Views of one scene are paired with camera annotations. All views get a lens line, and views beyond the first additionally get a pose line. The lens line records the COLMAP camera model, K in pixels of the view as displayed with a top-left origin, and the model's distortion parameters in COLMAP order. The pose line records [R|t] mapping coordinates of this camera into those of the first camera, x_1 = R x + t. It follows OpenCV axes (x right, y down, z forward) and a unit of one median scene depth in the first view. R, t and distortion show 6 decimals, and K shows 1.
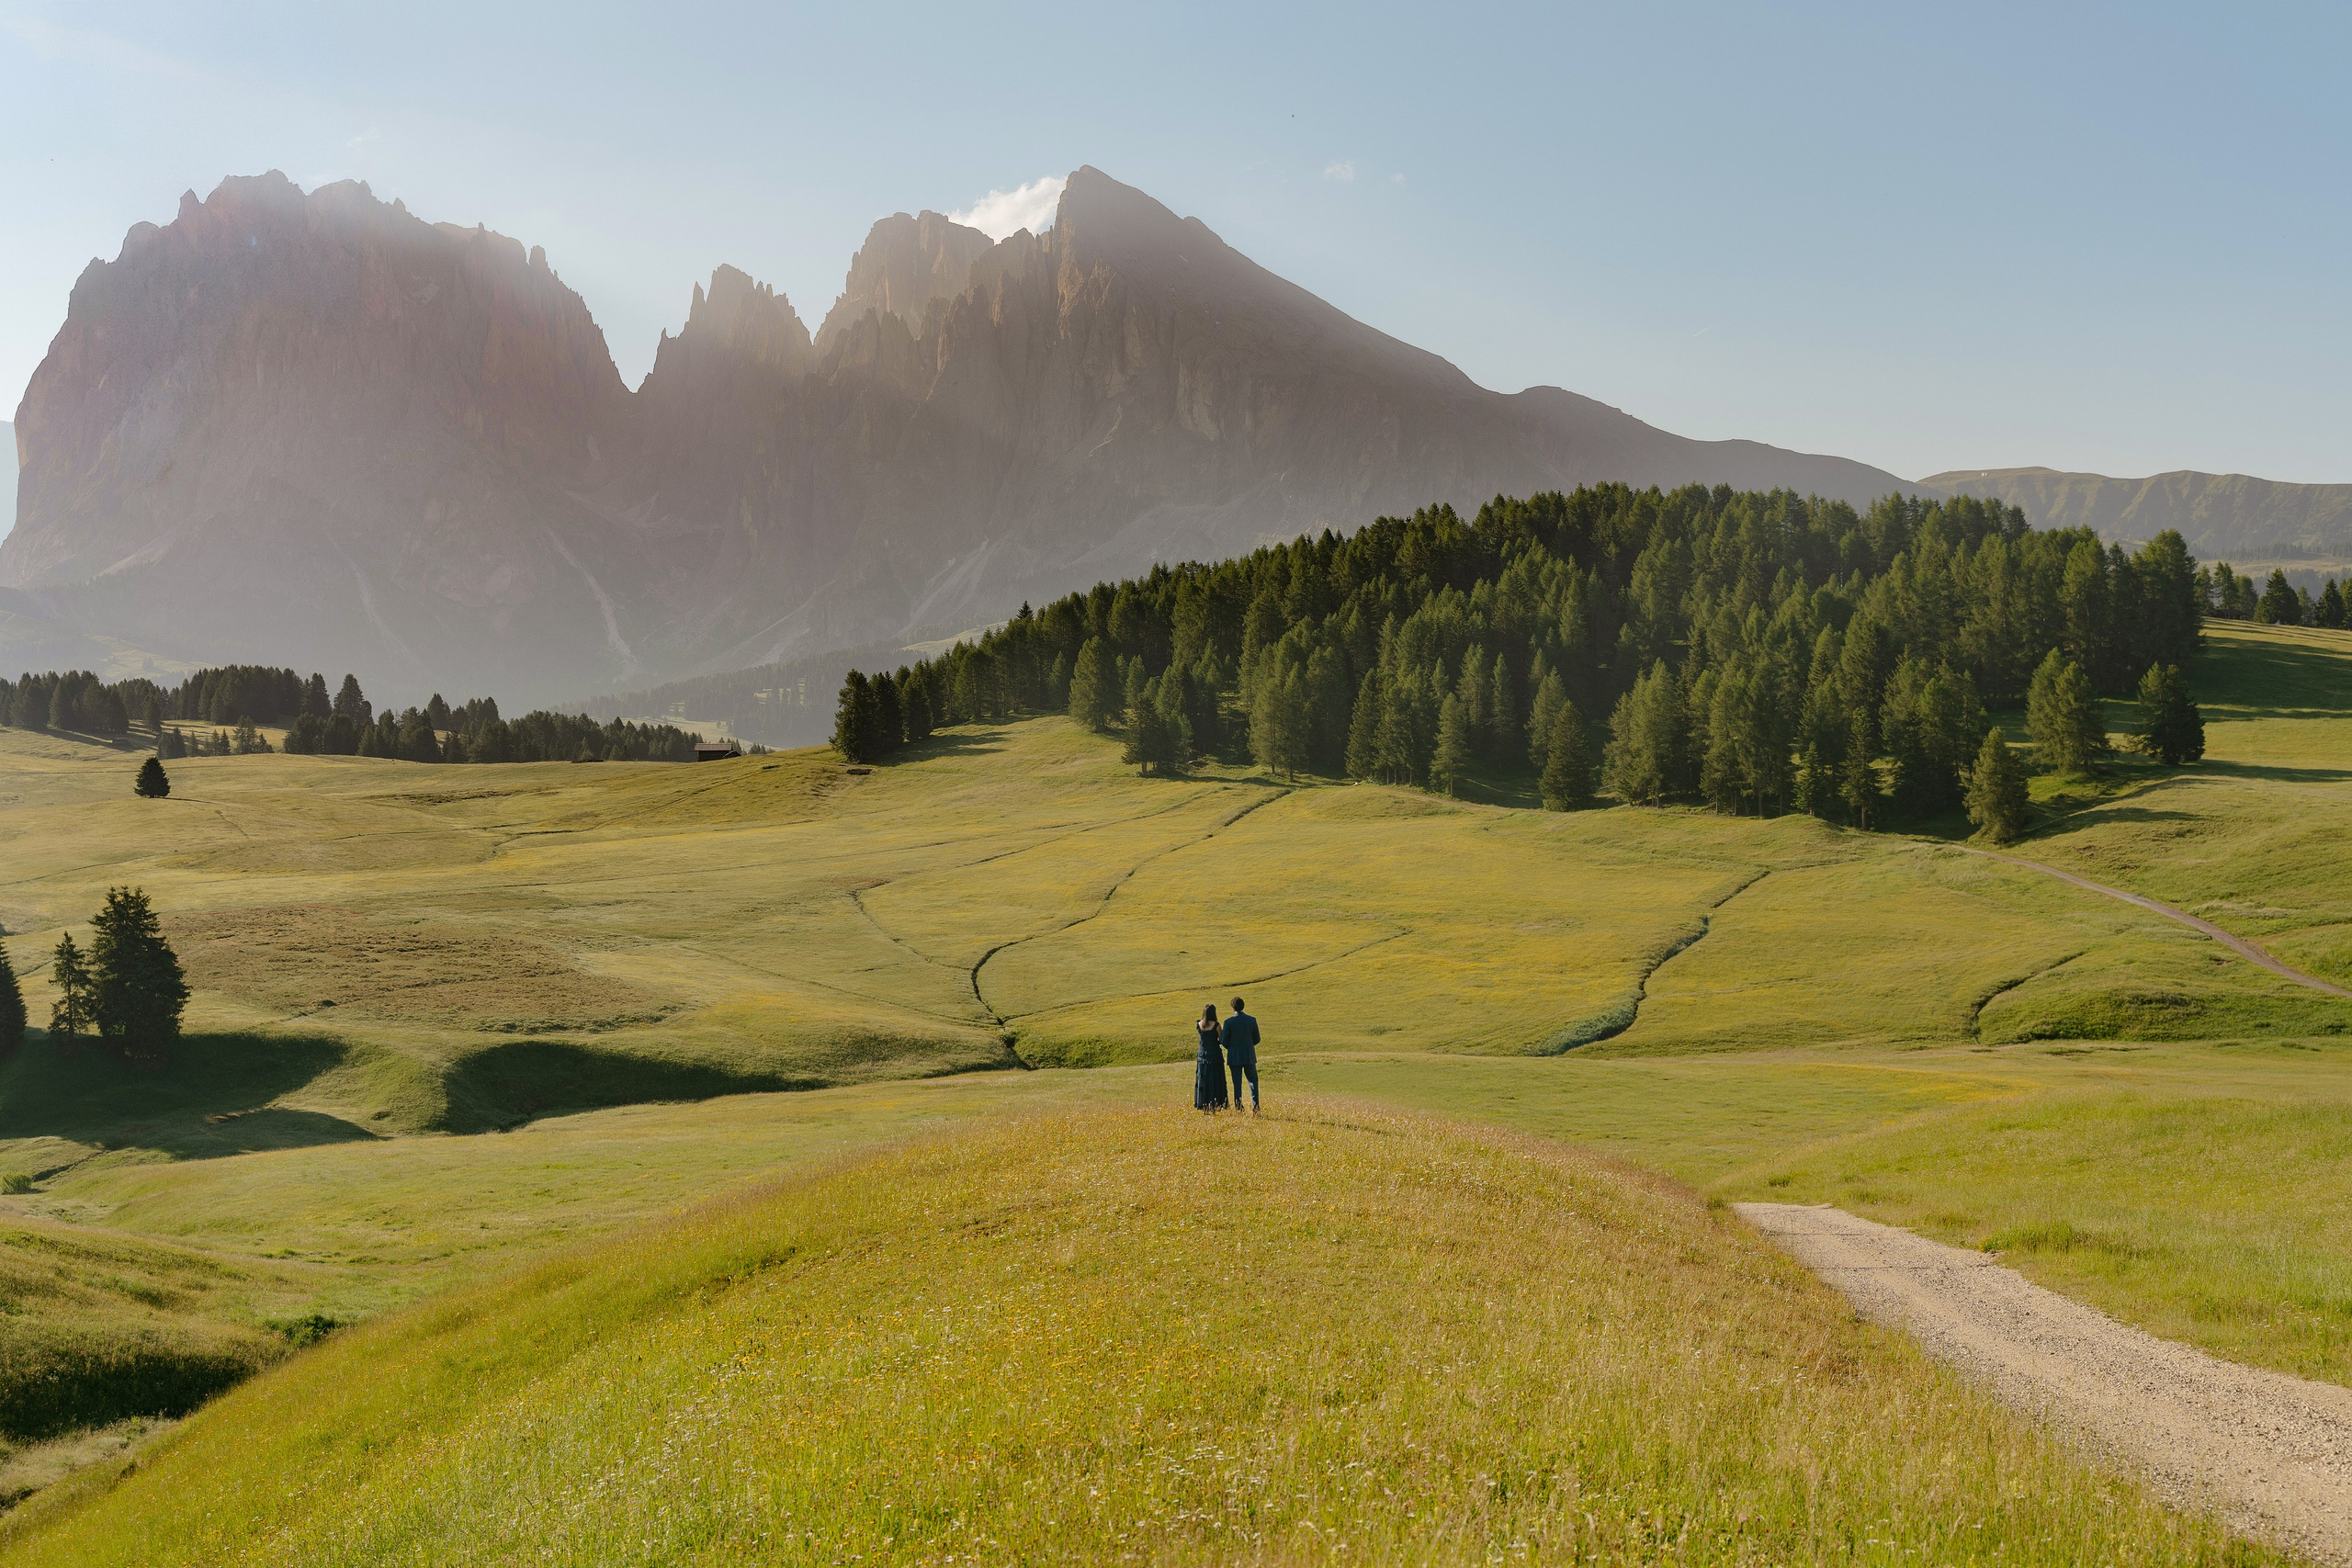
lens RADIAL K [[3179.4, 0, 1176.0], [0, 3179.4, 784.0], [0, 0, 1]] dist [-0.051676, -0.032286]
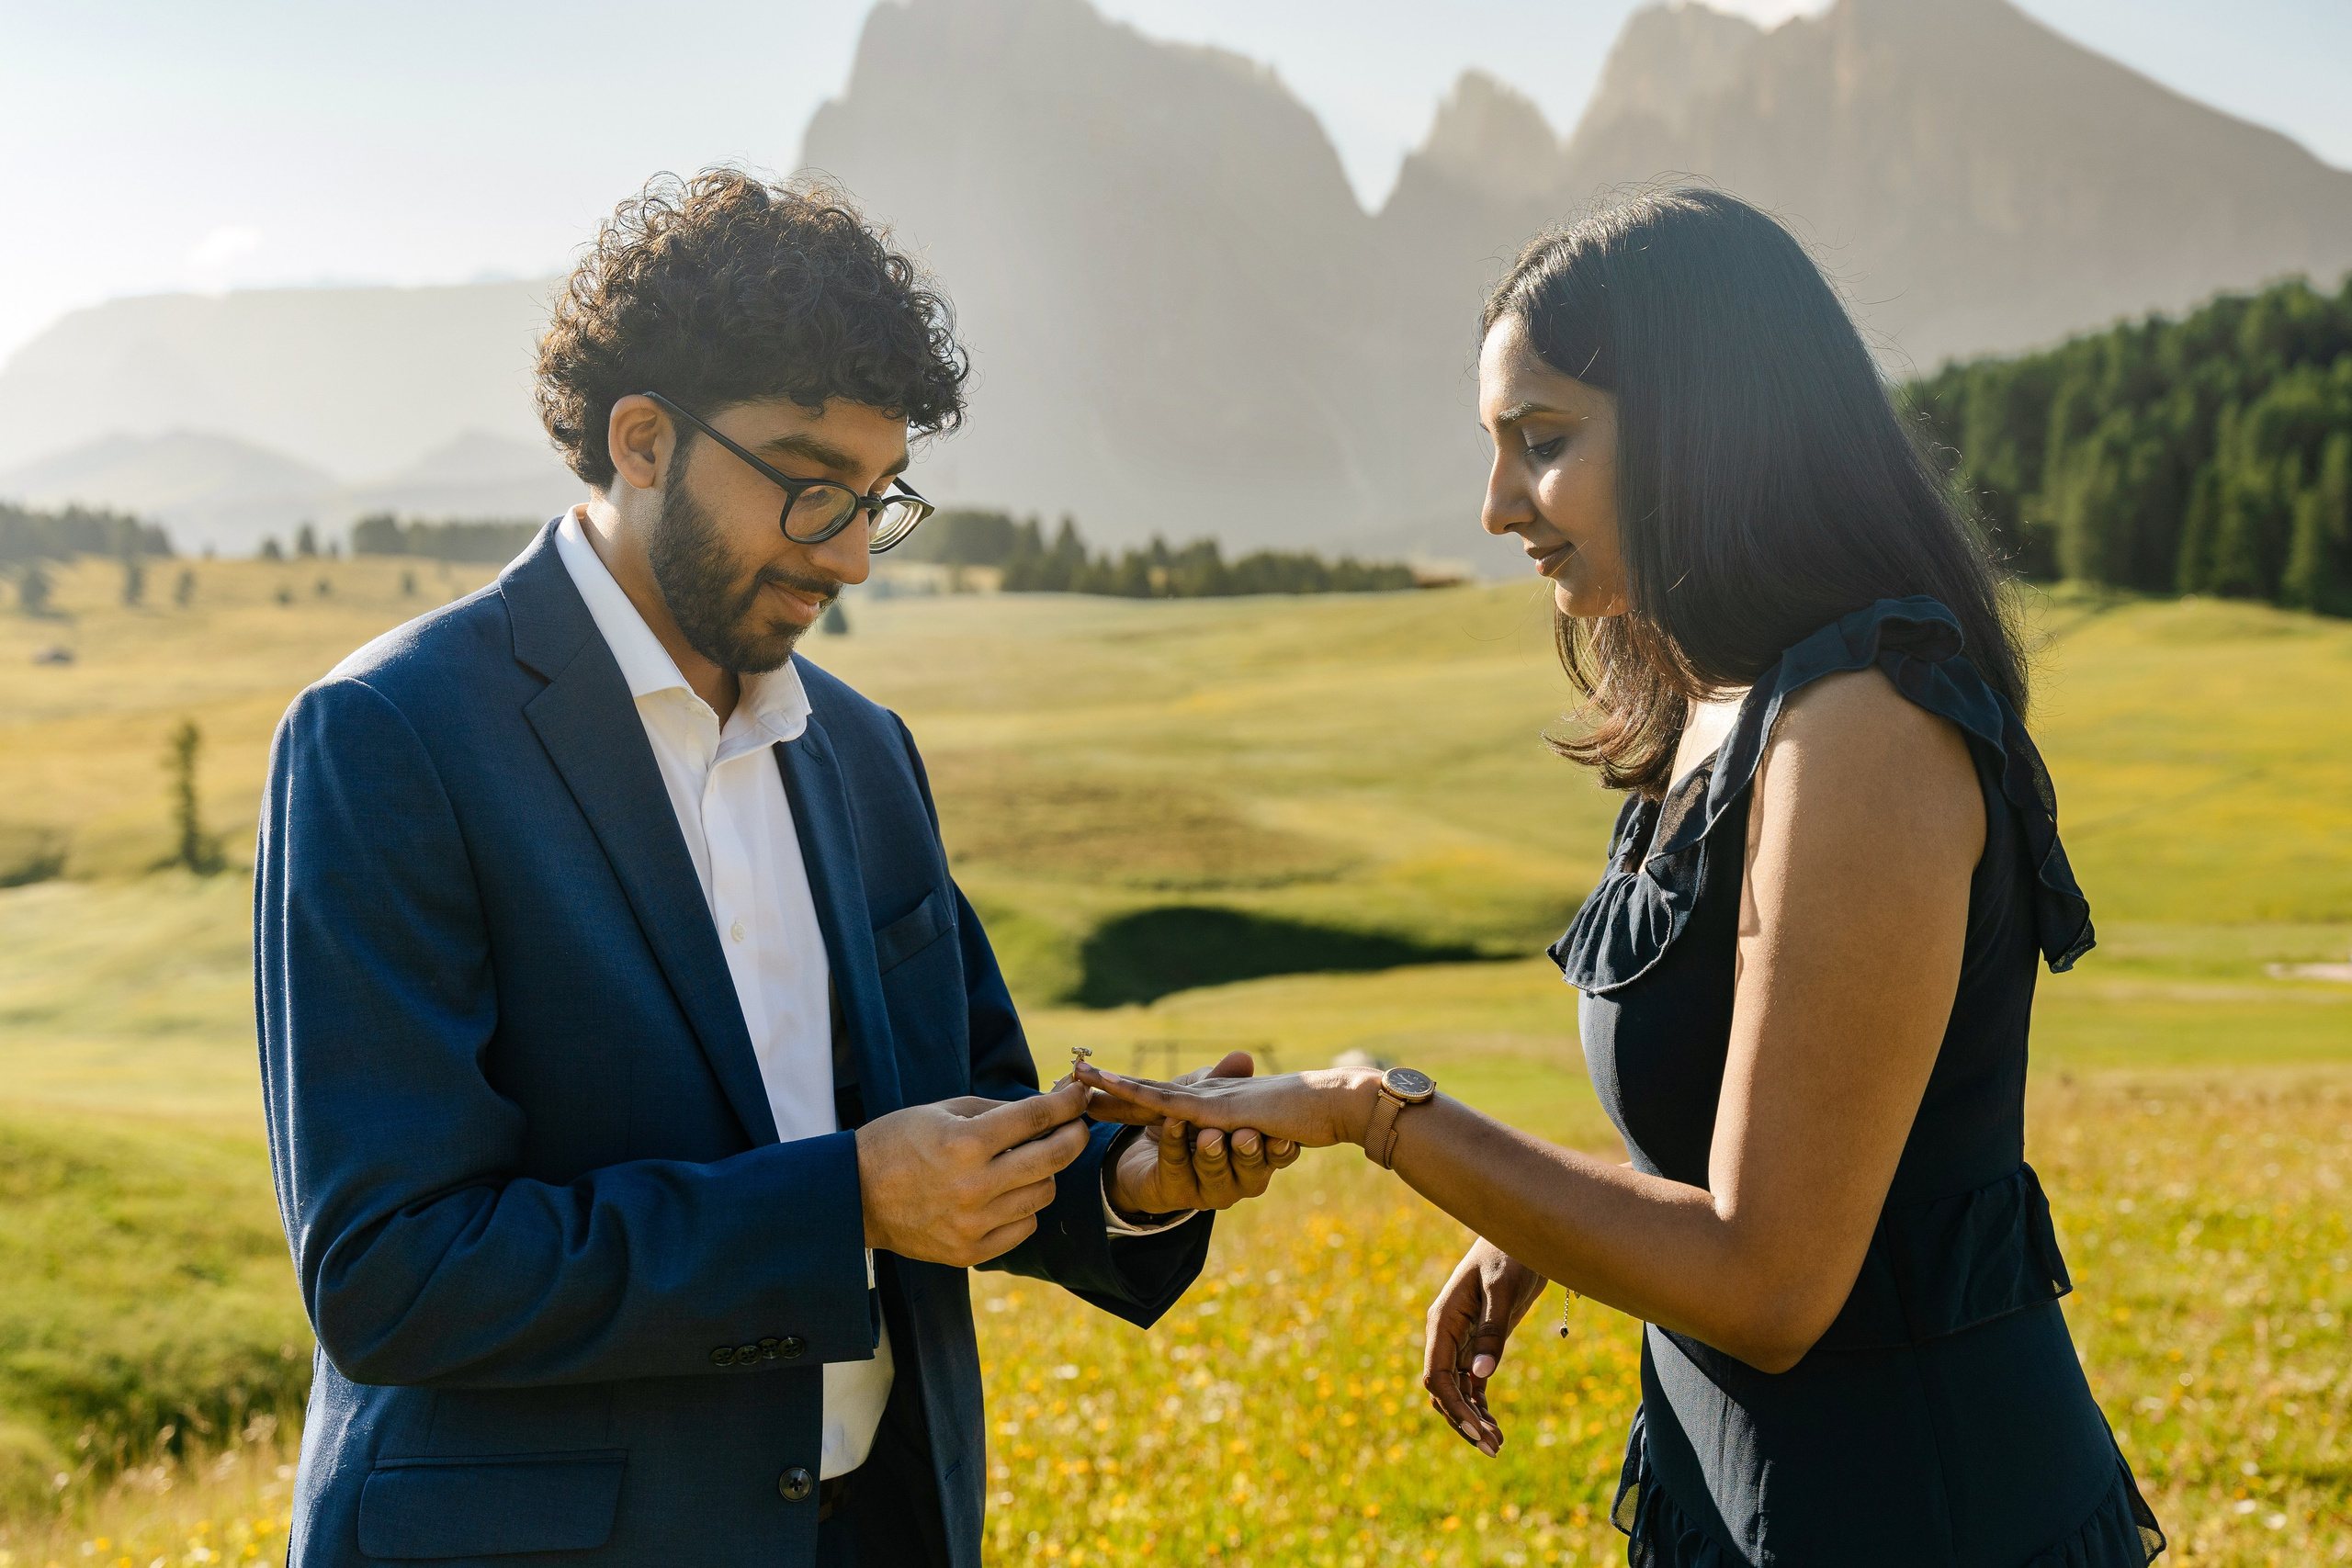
lens RADIAL K [[3261.2, 0, 1176.0], [0, 3261.2, 784.0], [0, 0, 1]] dist [0.010583, 0.021177]
pose [[0.971316, -0.001607, -0.237787, 0.001867], [0.011789, 0.999073, 0.041402, 0.008777], [0.237500, -0.043018, 0.970435, 0.100420]]
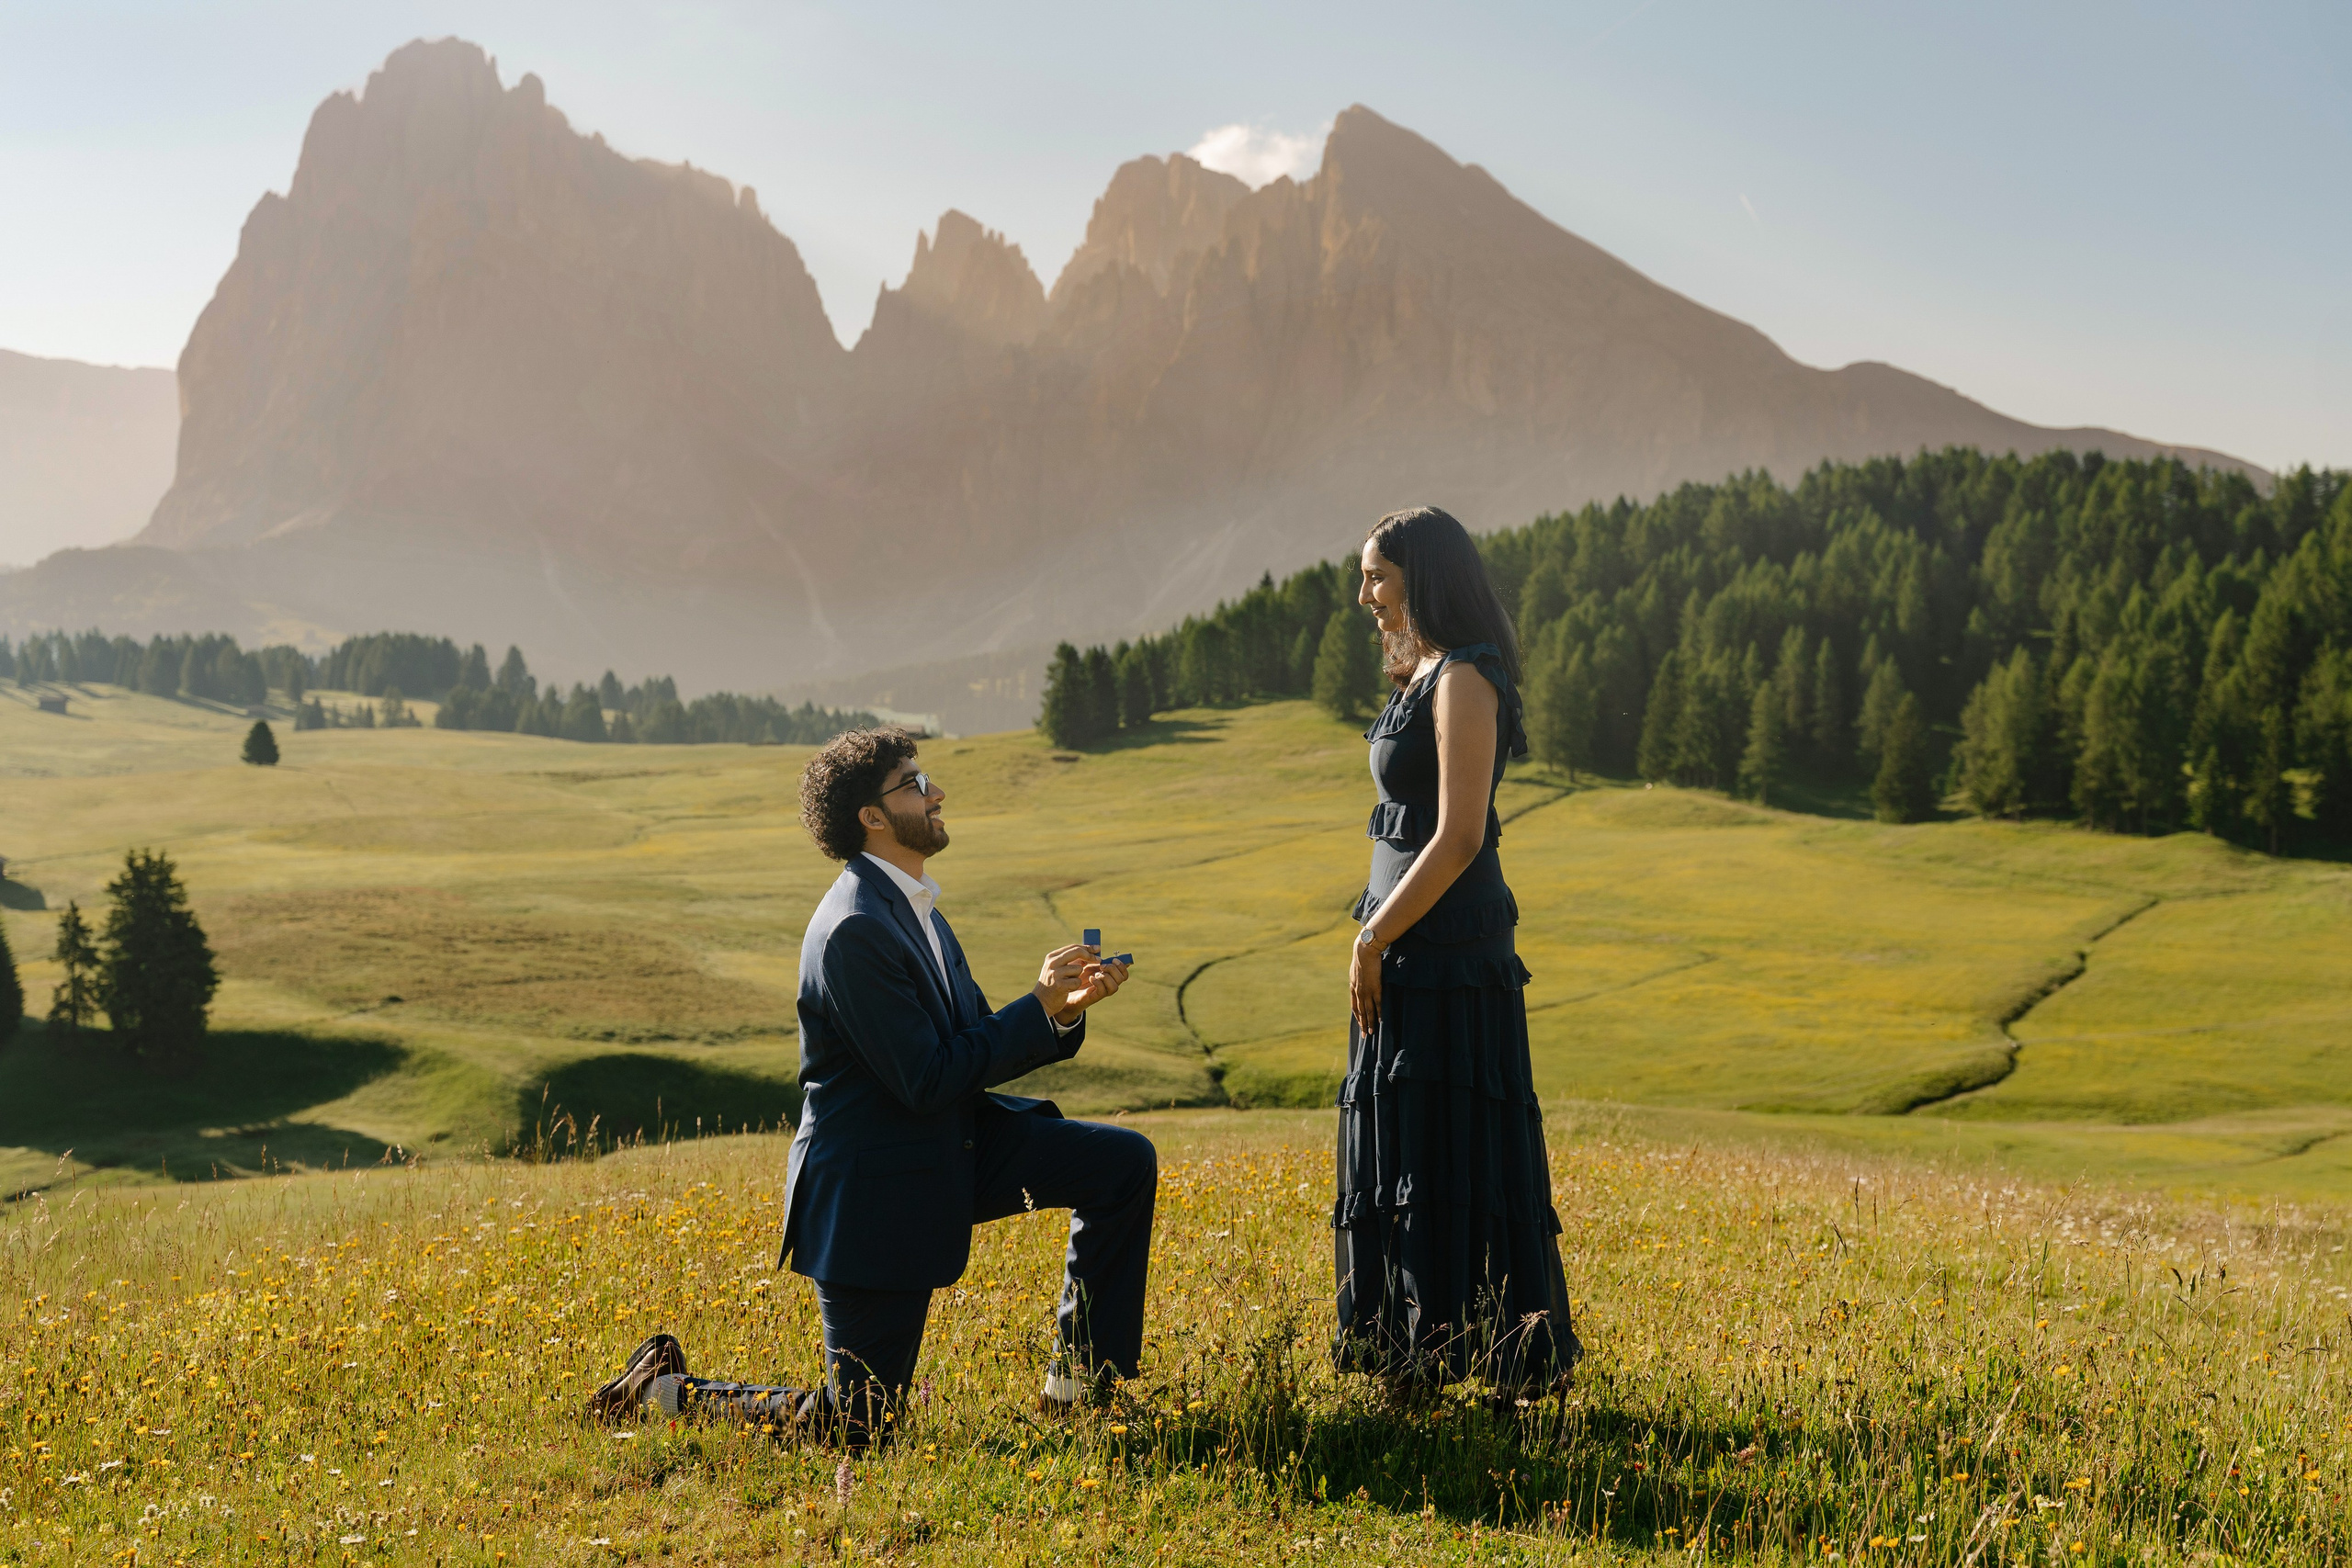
lens RADIAL K [[3409.5, 0, 1176.0], [0, 3409.5, 784.0], [0, 0, 1]] dist [-0.026310, -0.034024]
pose [[0.996562, 0.028869, -0.077662, 0.001879], [-0.029510, 0.999539, -0.007124, 0.009218], [0.077421, 0.009391, 0.996954, 0.088984]]
